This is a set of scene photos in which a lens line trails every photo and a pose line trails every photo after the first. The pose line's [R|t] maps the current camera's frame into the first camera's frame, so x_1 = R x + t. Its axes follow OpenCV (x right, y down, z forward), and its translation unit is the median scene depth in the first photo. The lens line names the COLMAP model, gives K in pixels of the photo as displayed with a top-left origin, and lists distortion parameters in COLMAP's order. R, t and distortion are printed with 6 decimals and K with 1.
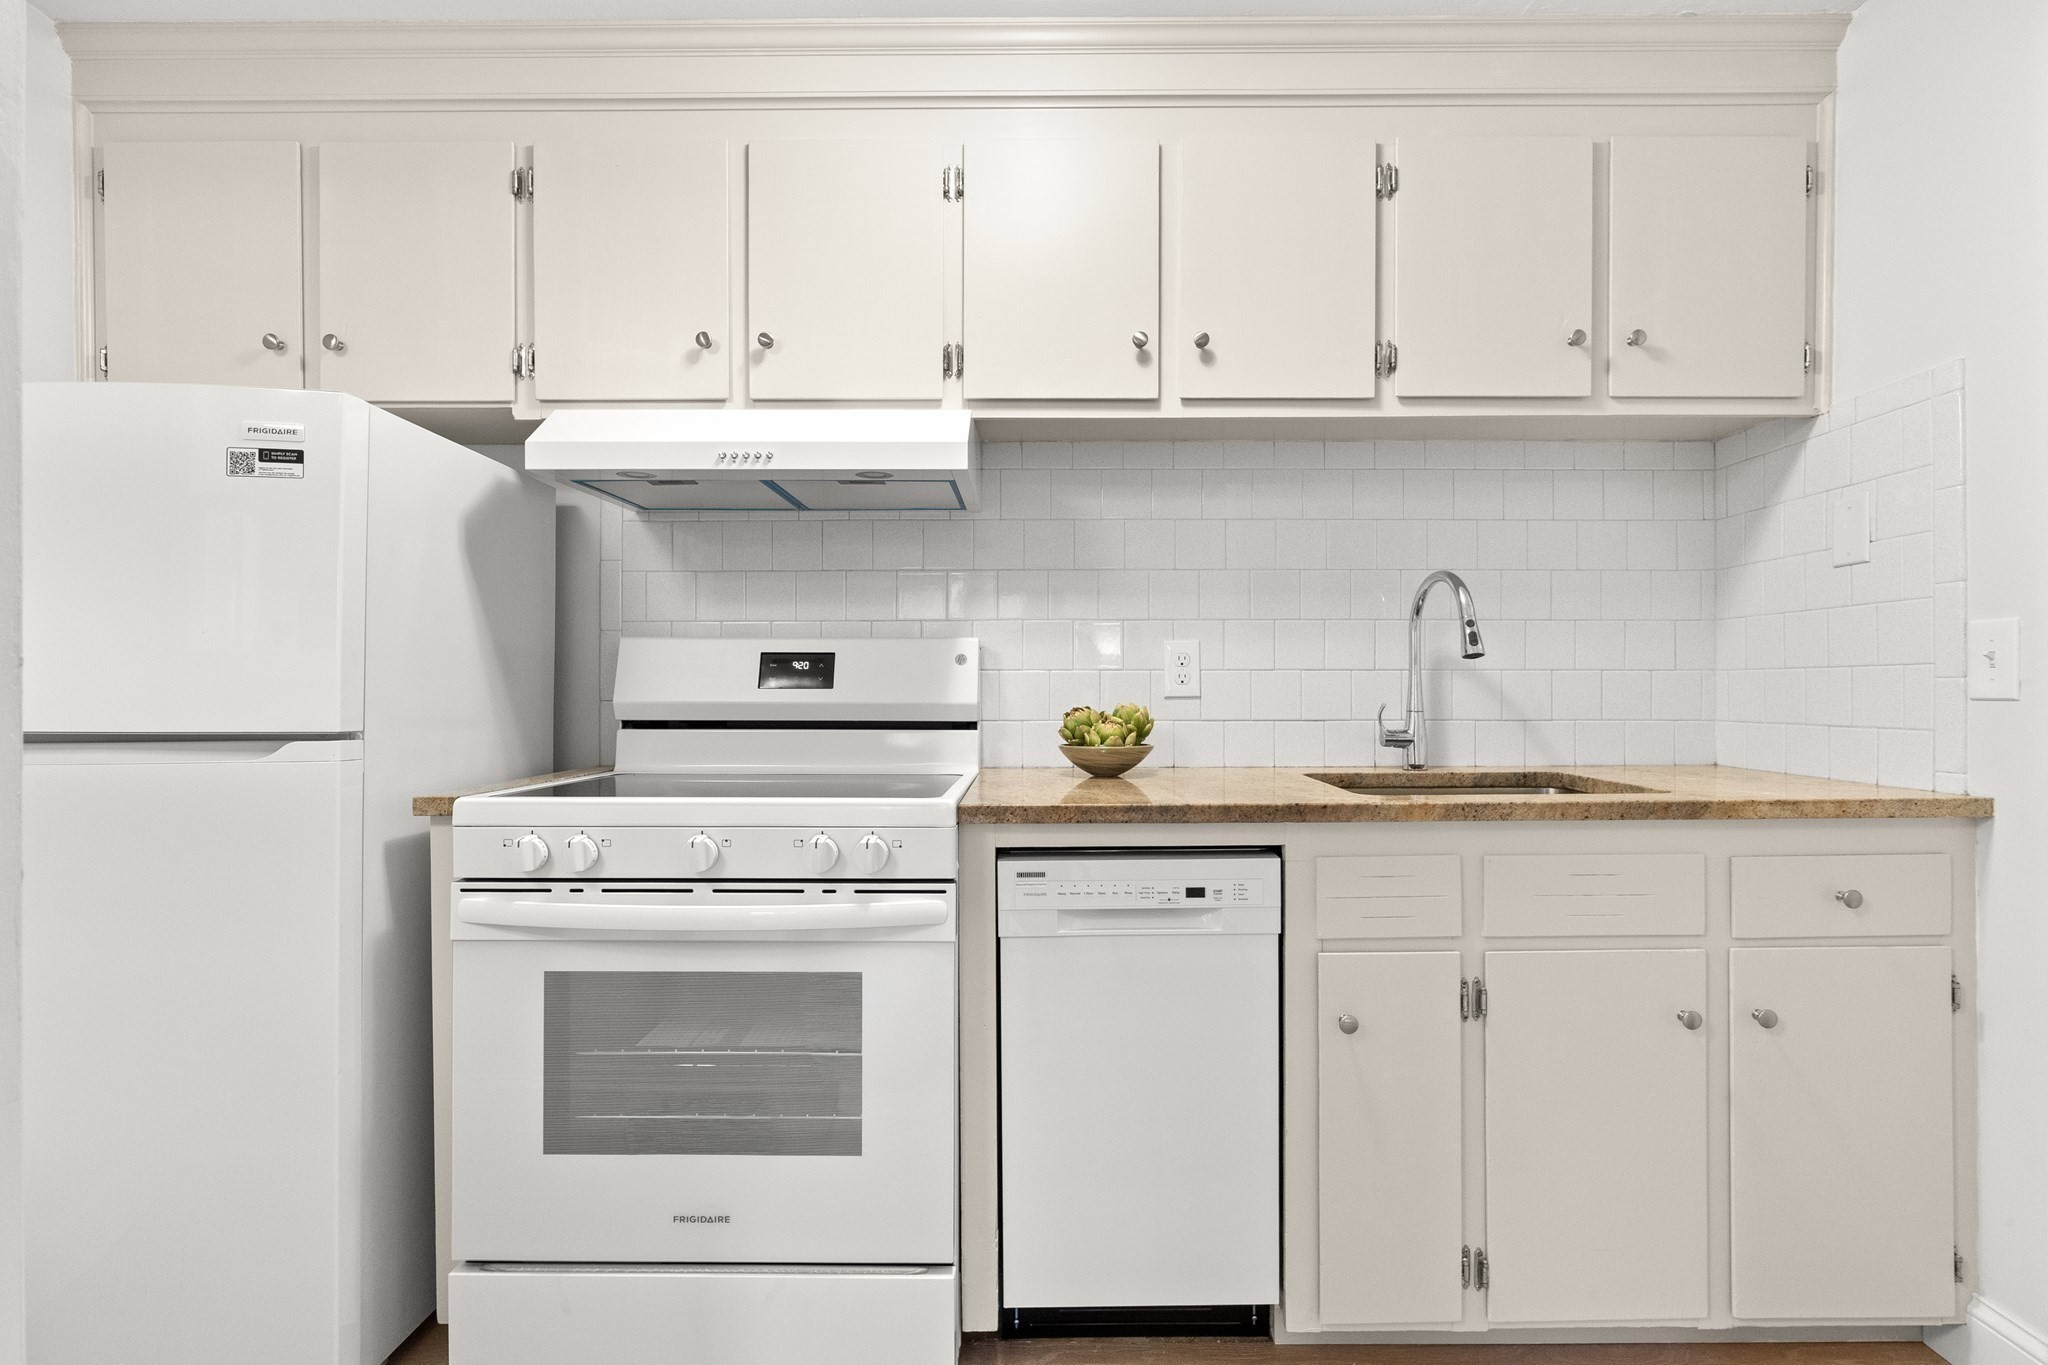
lens RADIAL K [[988.1, 0, 1041.4], [0, 988.1, 687.4], [0, 0, 1]] dist [-0.004516, -0.000334]
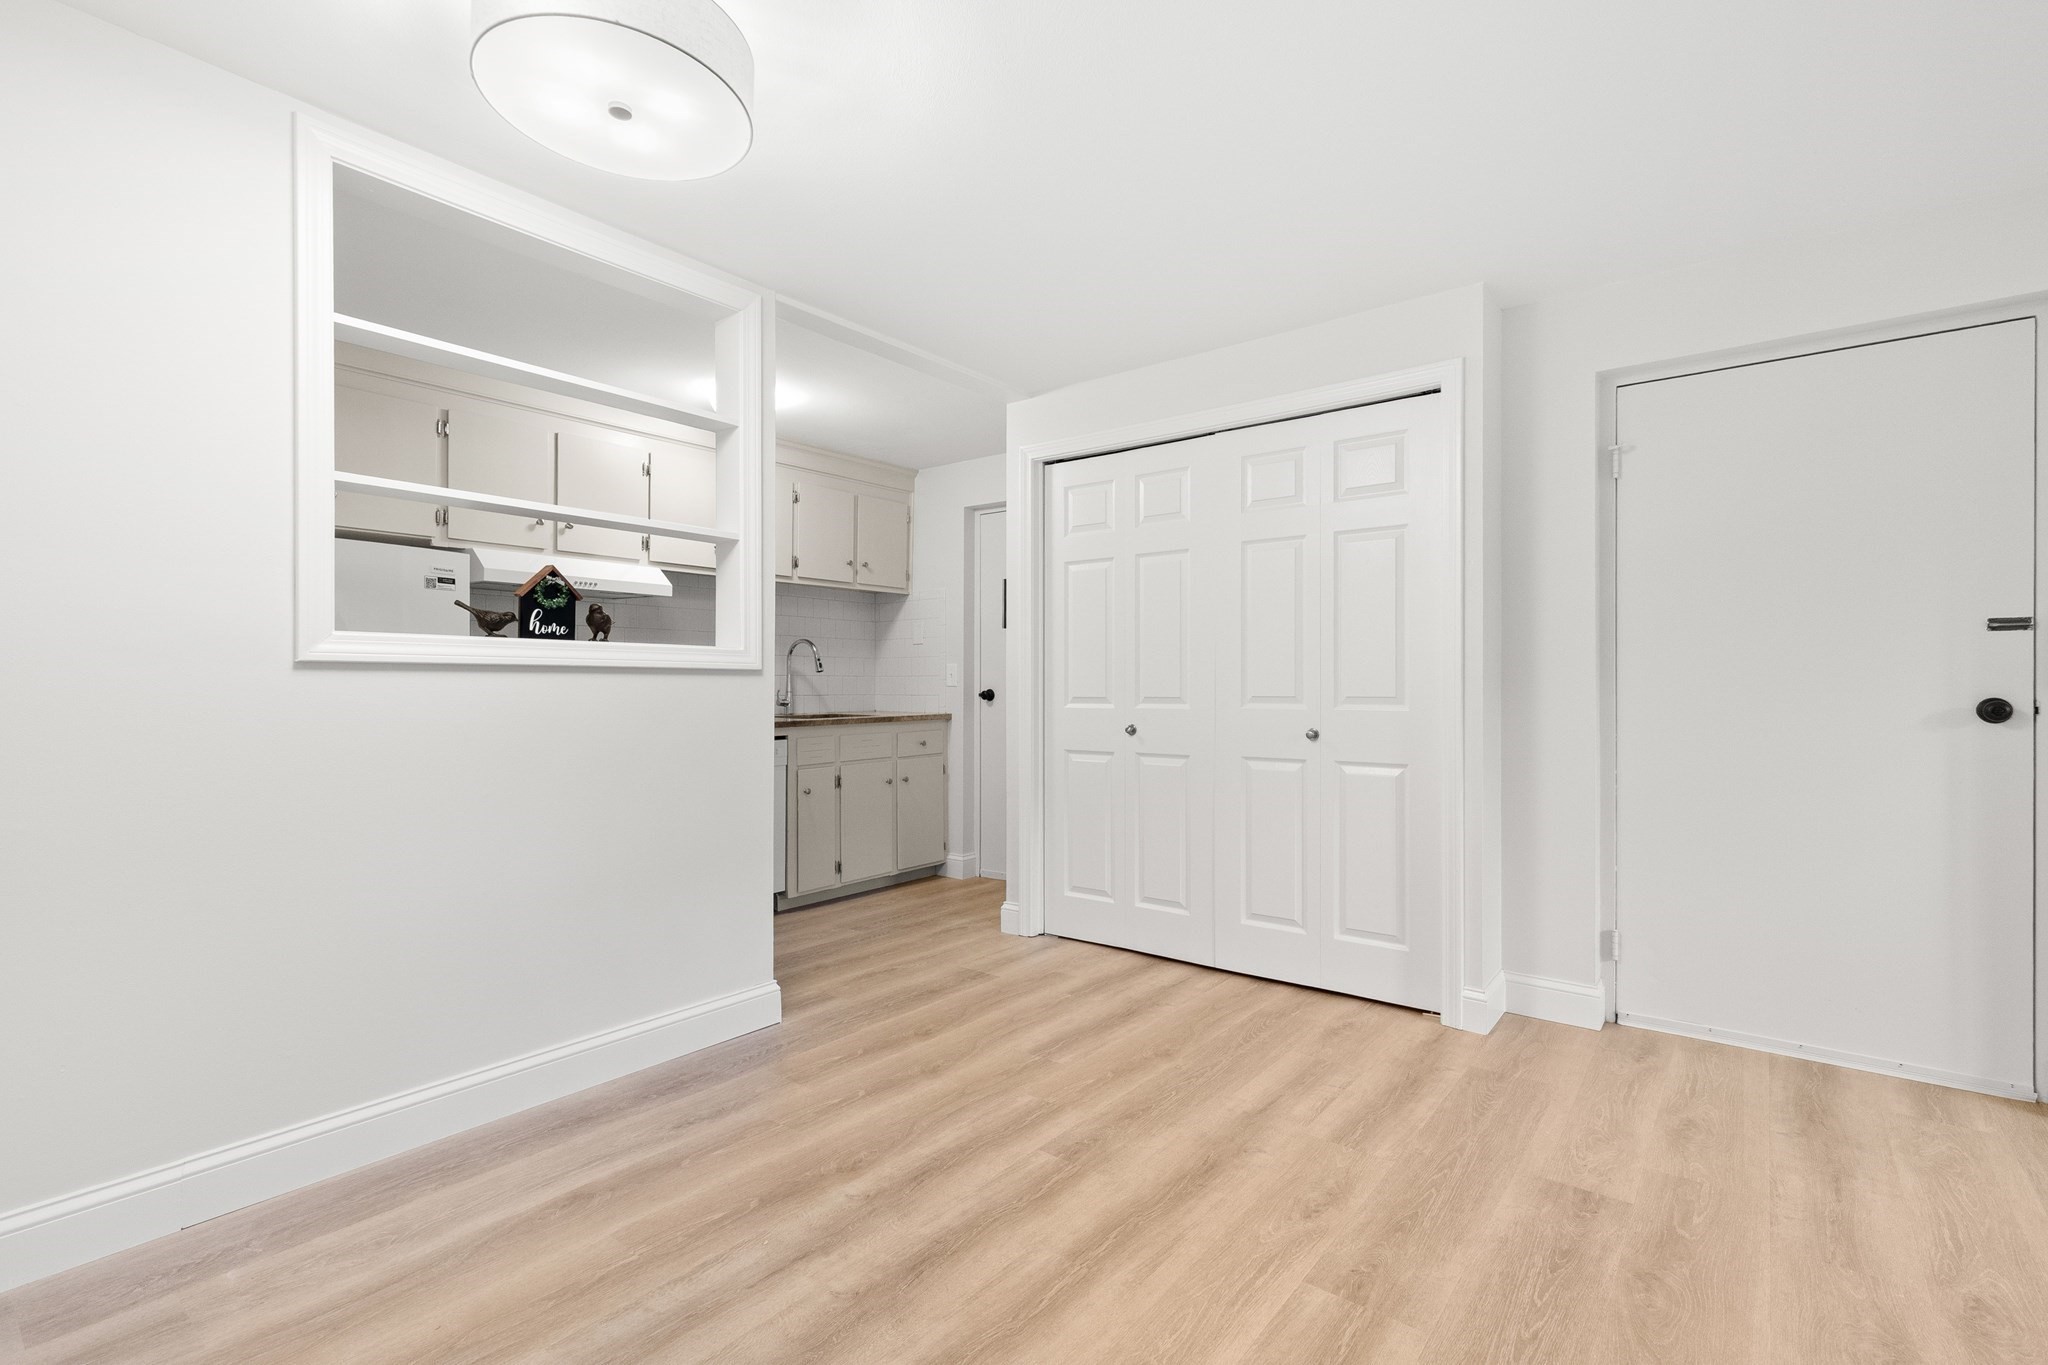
lens RADIAL K [[930.2, 0, 1032.9], [0, 930.2, 684.9], [0, 0, 1]] dist [0.001543, 0.000362]
pose [[0.616695, 0.001466, 0.787201, -1.295396], [-0.003816, 0.999992, 0.001127, 0.001482], [-0.787193, -0.003699, 0.616696, -1.129592]]
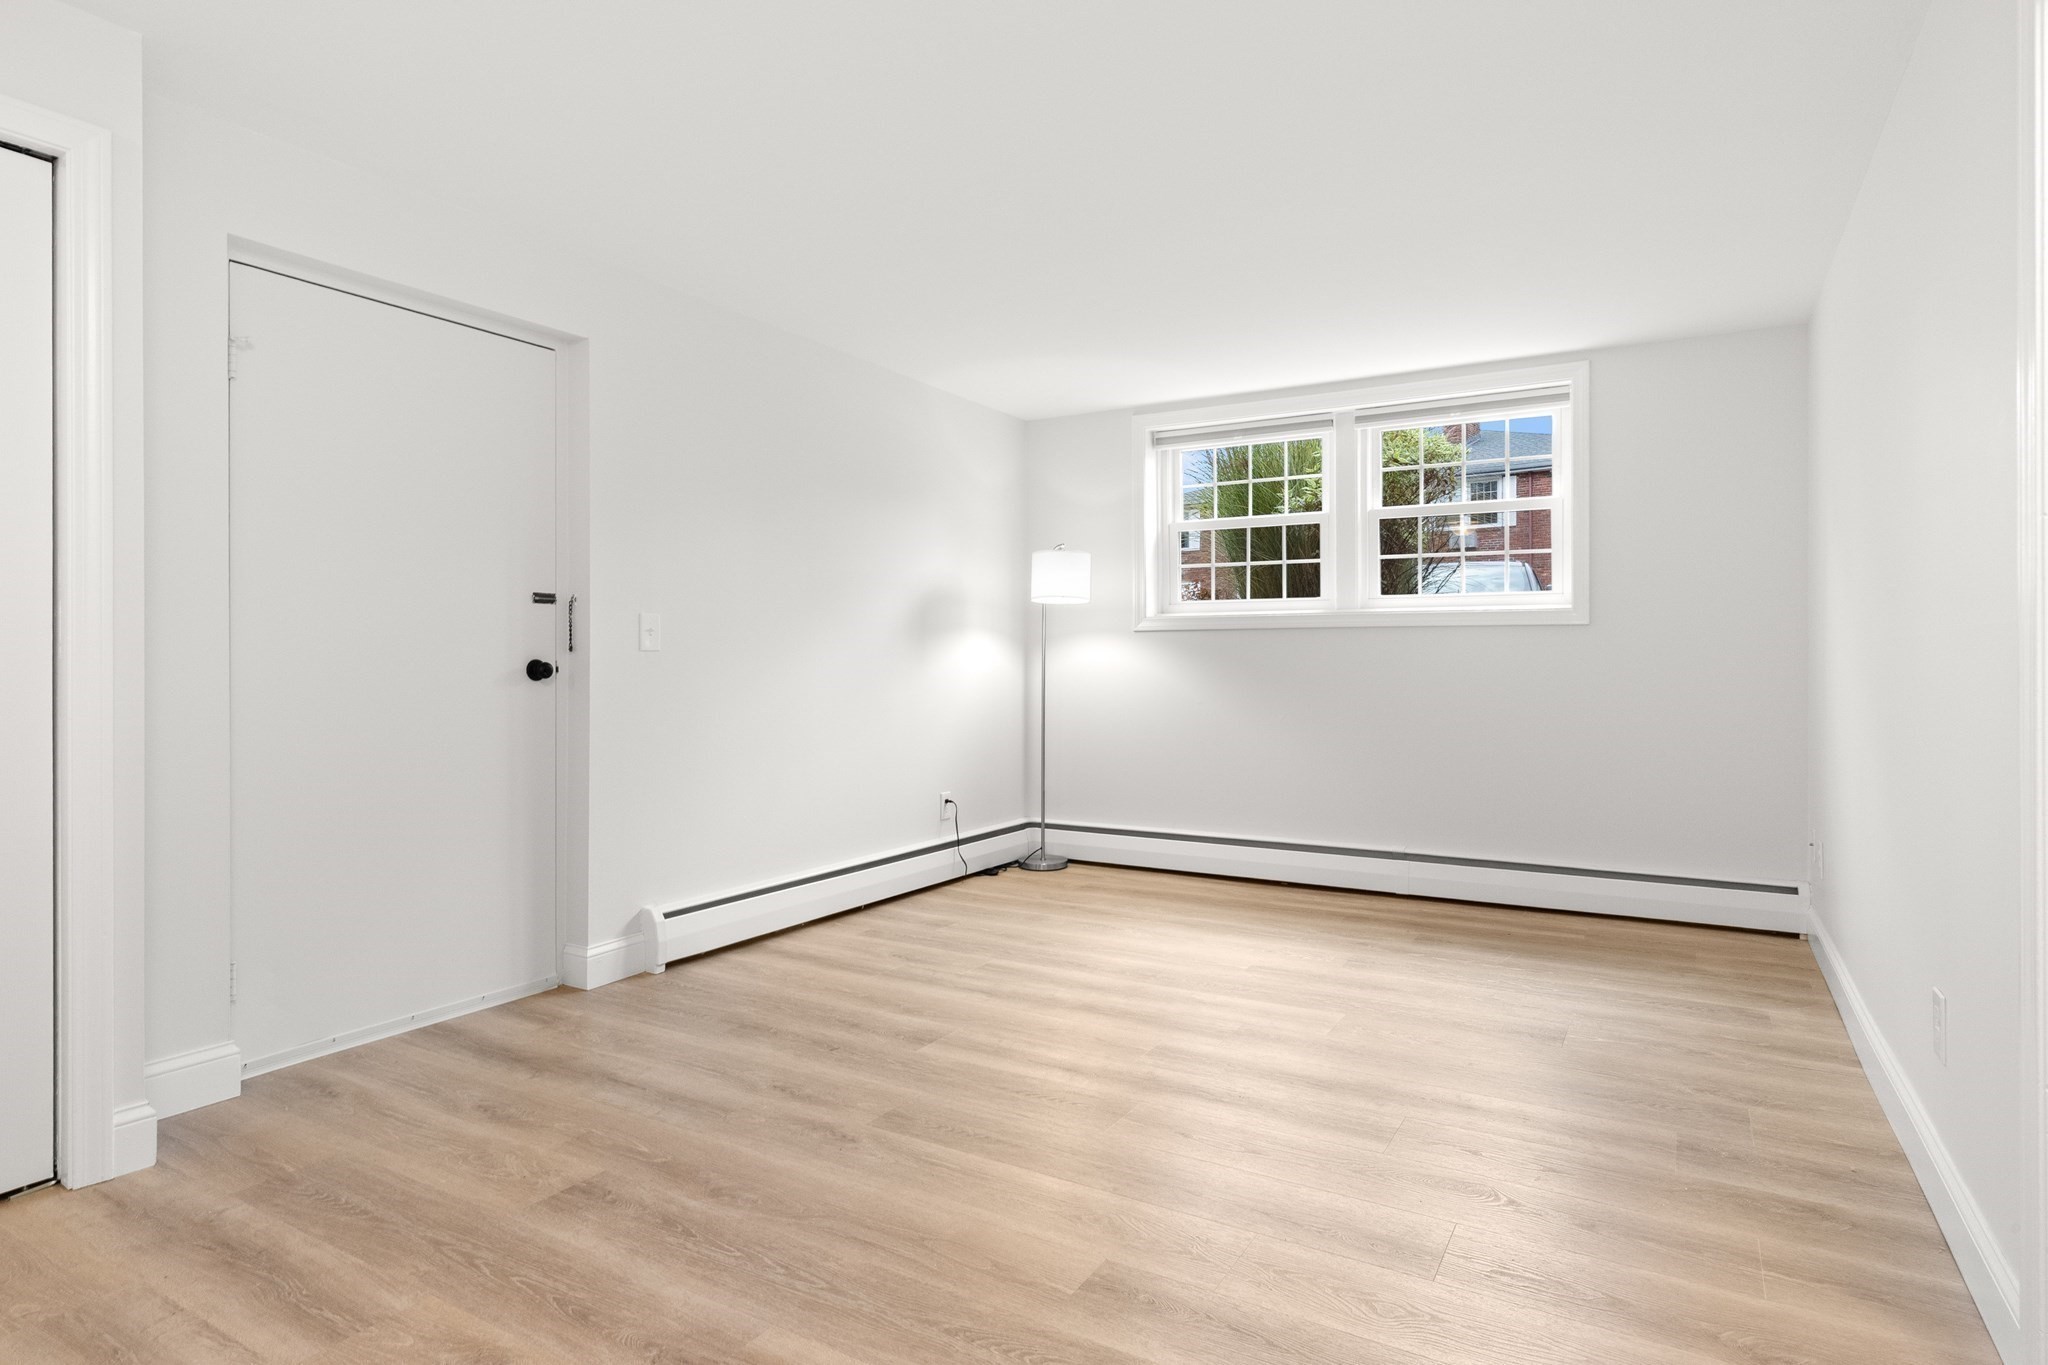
lens RADIAL K [[1110.2, 0, 1029.3], [0, 1110.2, 668.5], [0, 0, 1]] dist [0.027738, -0.017932]
pose [[-0.861735, -0.003320, 0.507348, -1.079960], [-0.002398, 0.999994, 0.002471, 0.024532], [-0.507353, 0.000913, -0.861738, -0.170318]]
